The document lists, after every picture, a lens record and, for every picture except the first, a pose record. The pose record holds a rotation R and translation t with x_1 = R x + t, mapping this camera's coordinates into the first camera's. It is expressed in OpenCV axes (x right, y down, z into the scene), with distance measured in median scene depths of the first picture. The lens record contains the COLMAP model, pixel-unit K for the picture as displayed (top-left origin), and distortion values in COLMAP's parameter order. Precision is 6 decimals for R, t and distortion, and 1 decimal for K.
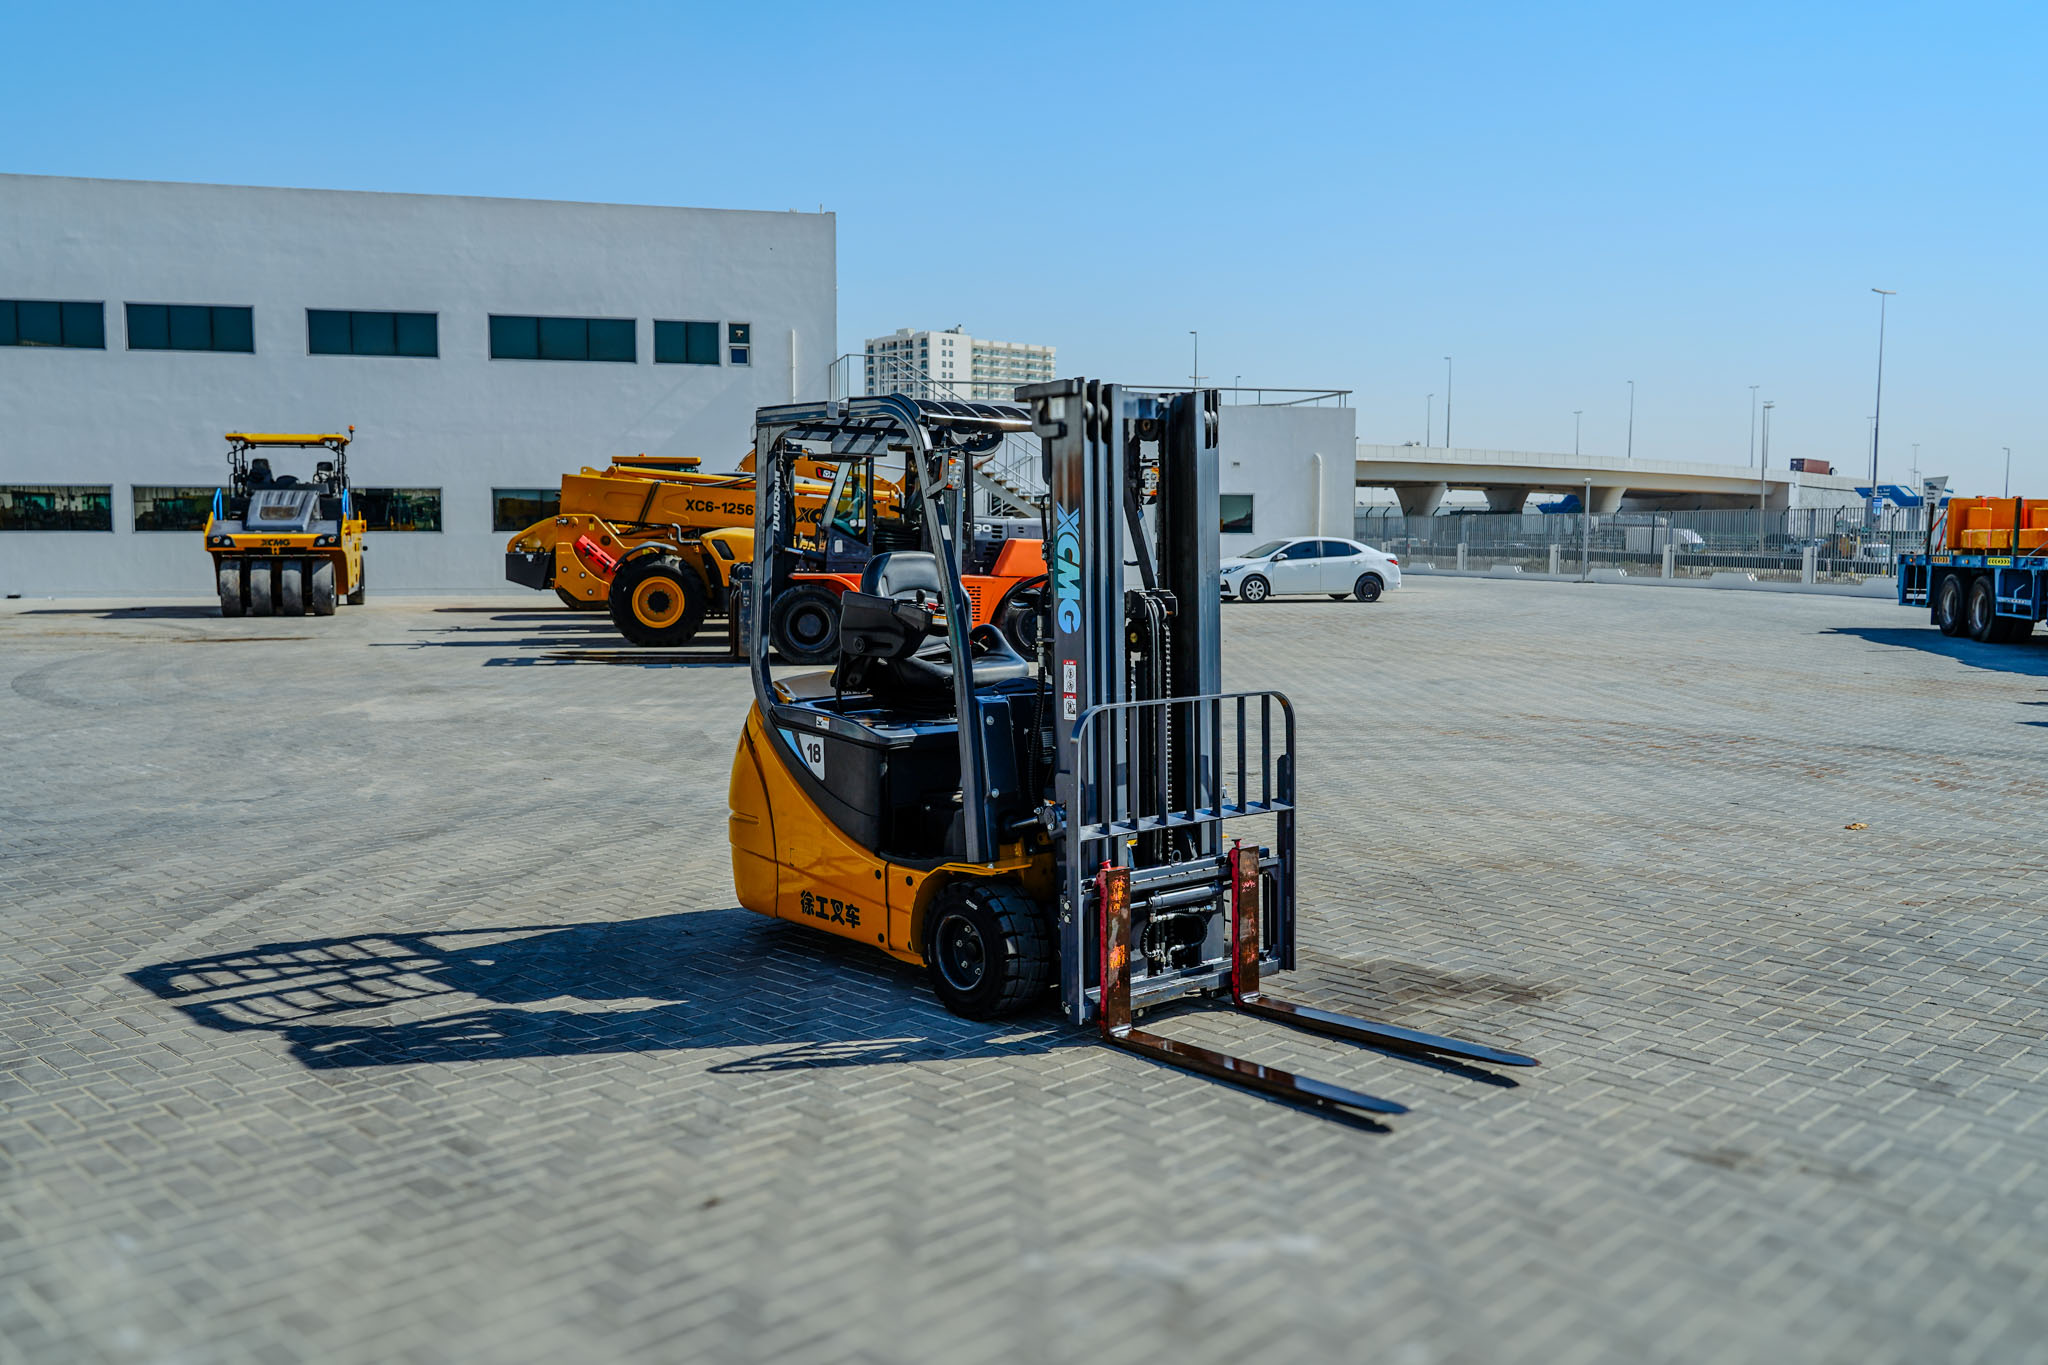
lens RADIAL K [[1687.4, 0, 1005.0], [0, 1687.4, 671.3], [0, 0, 1]] dist [0.002293, 0.002855]
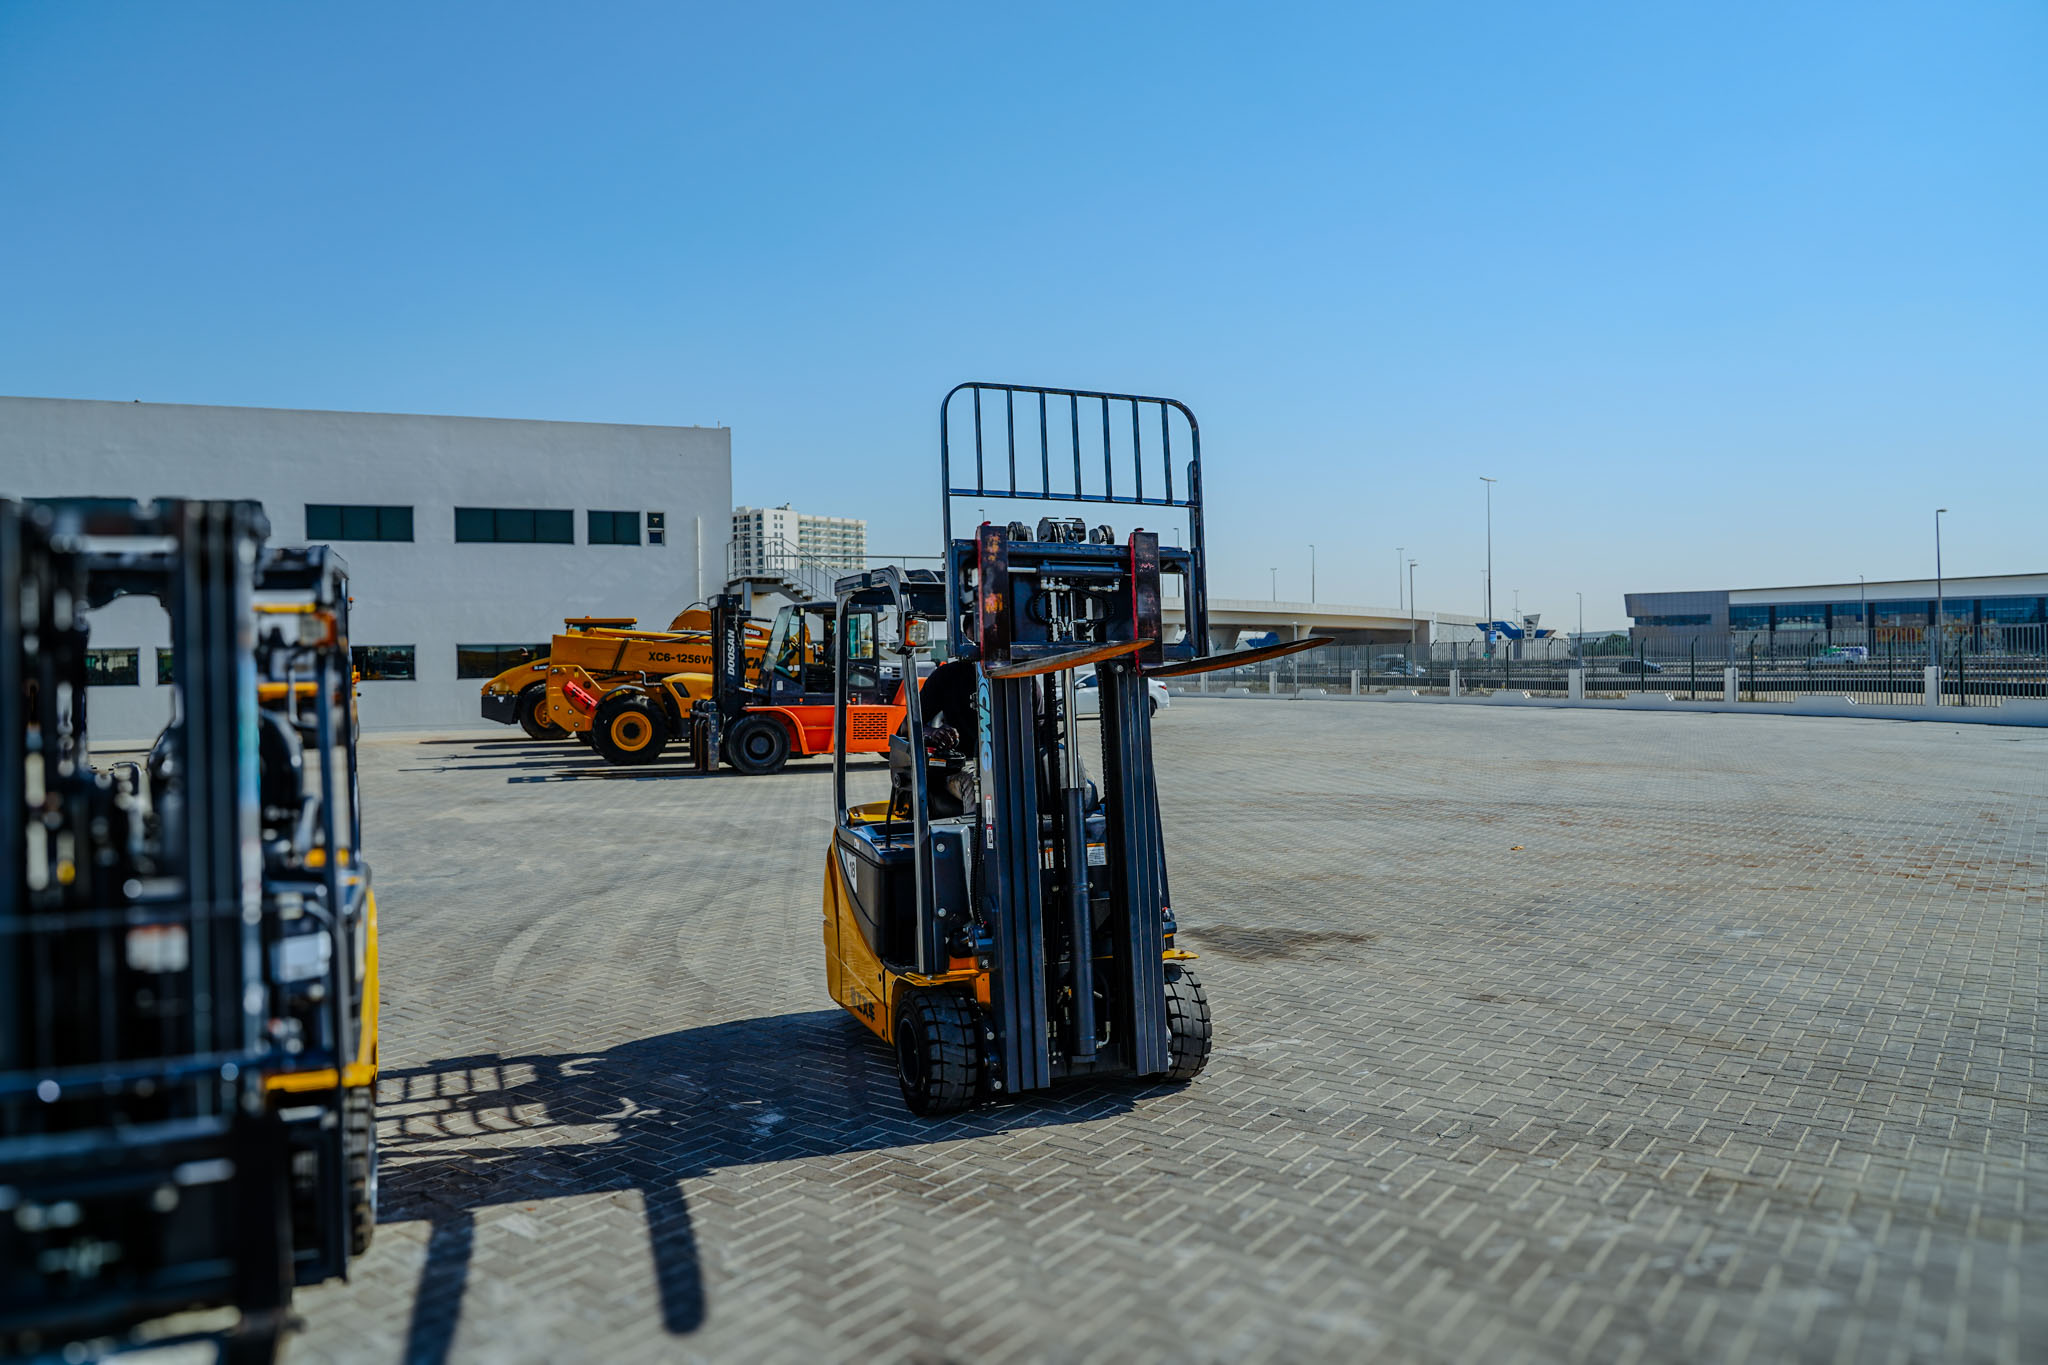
lens RADIAL K [[1363.6, 0, 1024.0], [0, 1363.6, 682.5], [0, 0, 1]] dist [-0.034249, 0.001165]
pose [[0.989611, -0.021202, 0.142202, -0.150565], [0.031258, 0.997137, -0.068856, 0.009535], [-0.140335, 0.072586, 0.987440, -0.235750]]
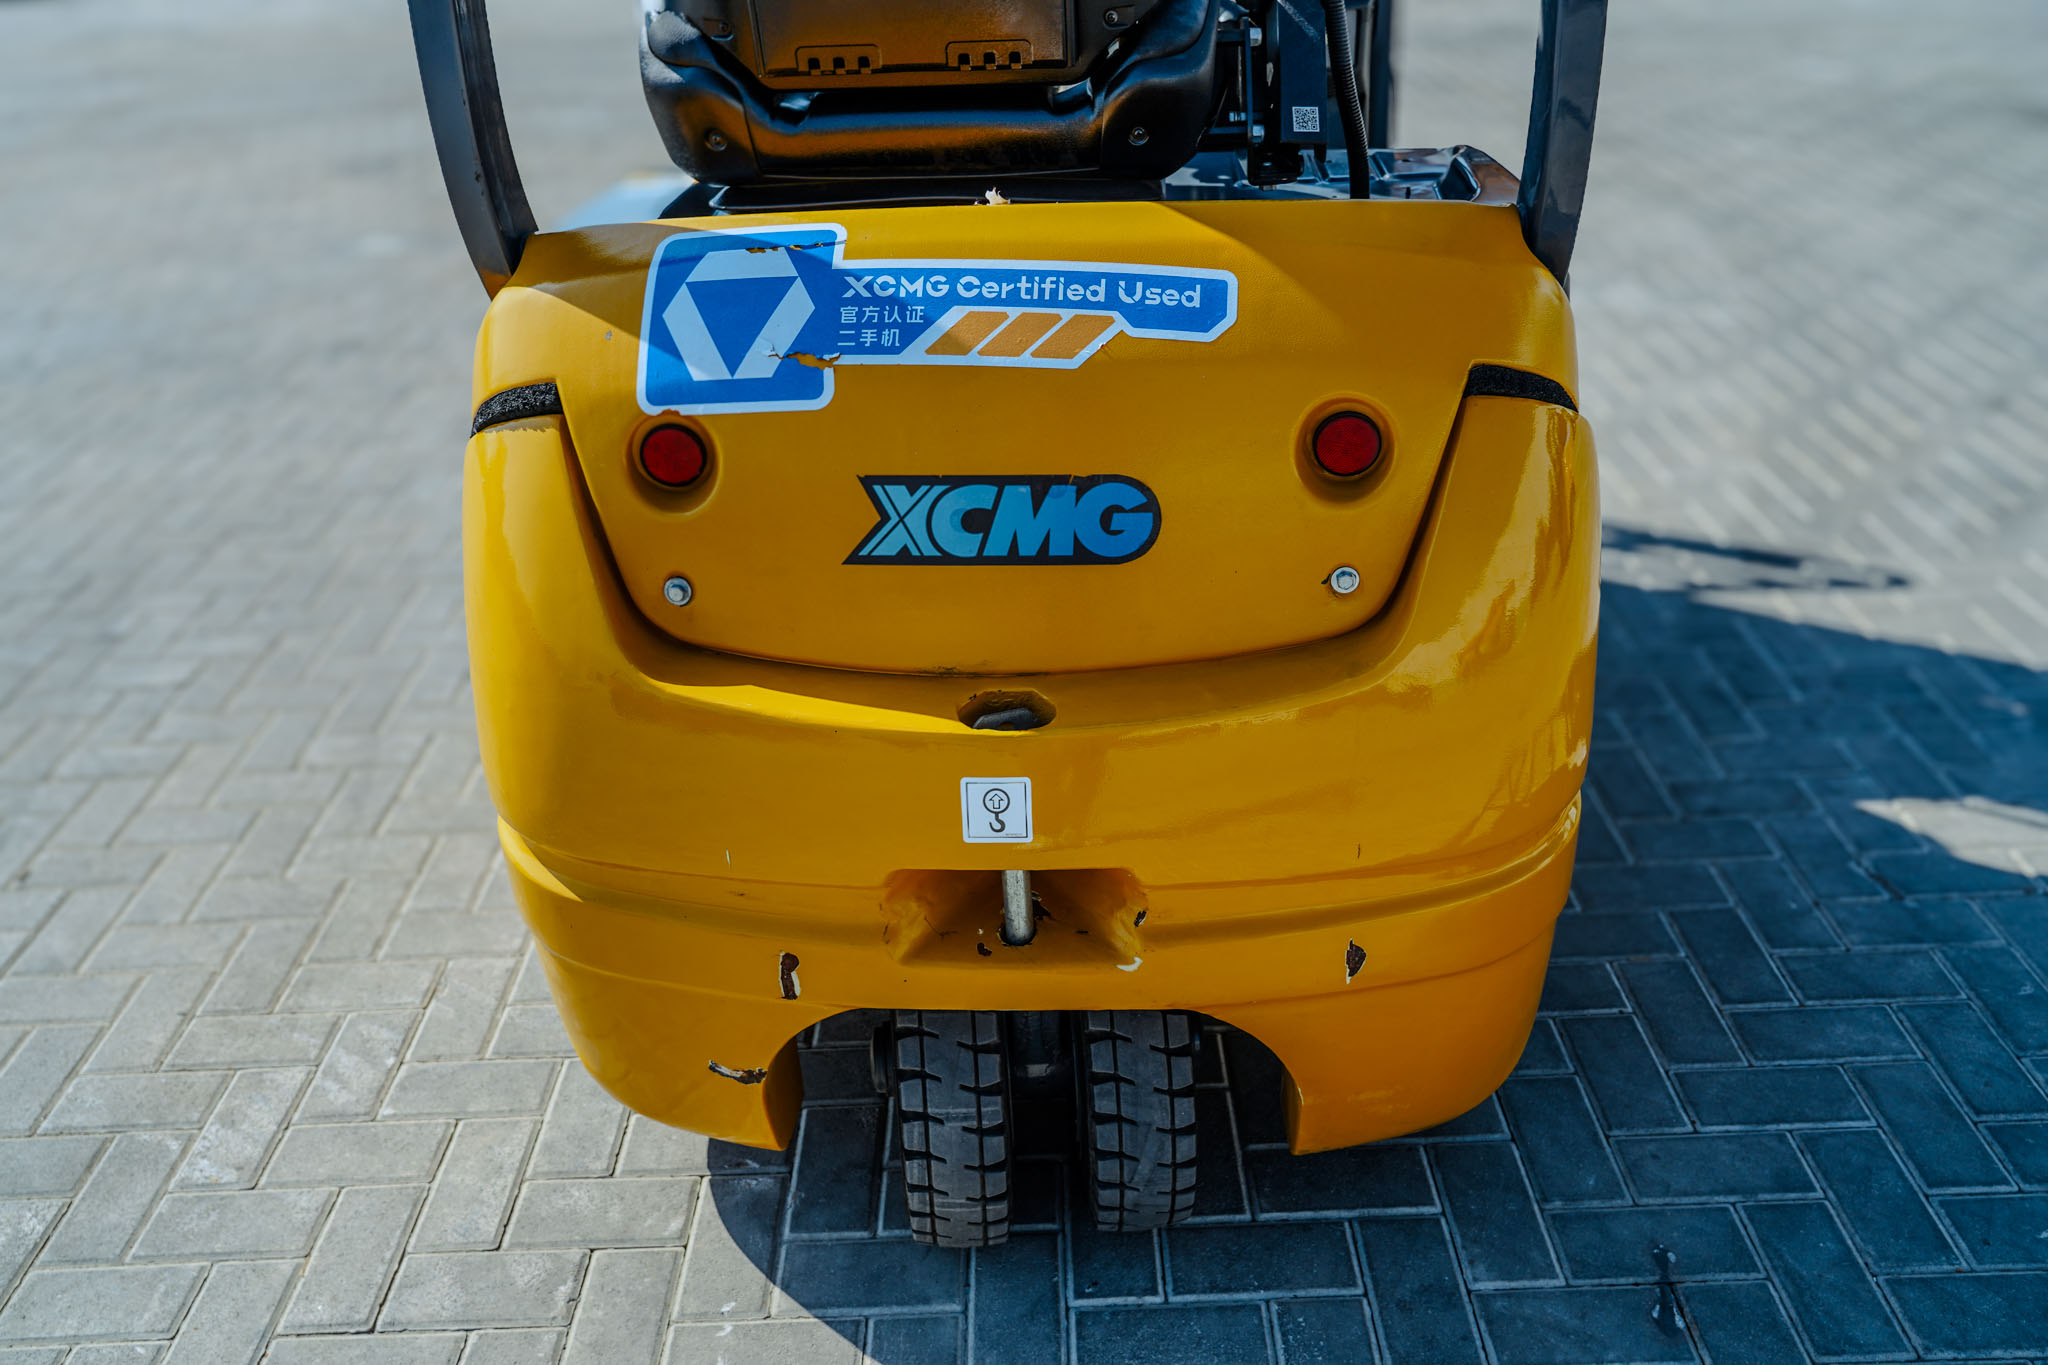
lens RADIAL K [[1650.6, 0, 1023.2], [0, 1650.6, 668.1], [0, 0, 1]] dist [0.003952, 0.005949]
pose [[-0.713907, -0.308089, 0.628823, -0.190381], [0.094700, 0.847280, 0.522636, -0.047057], [-0.693807, 0.432663, -0.575703, 0.906068]]
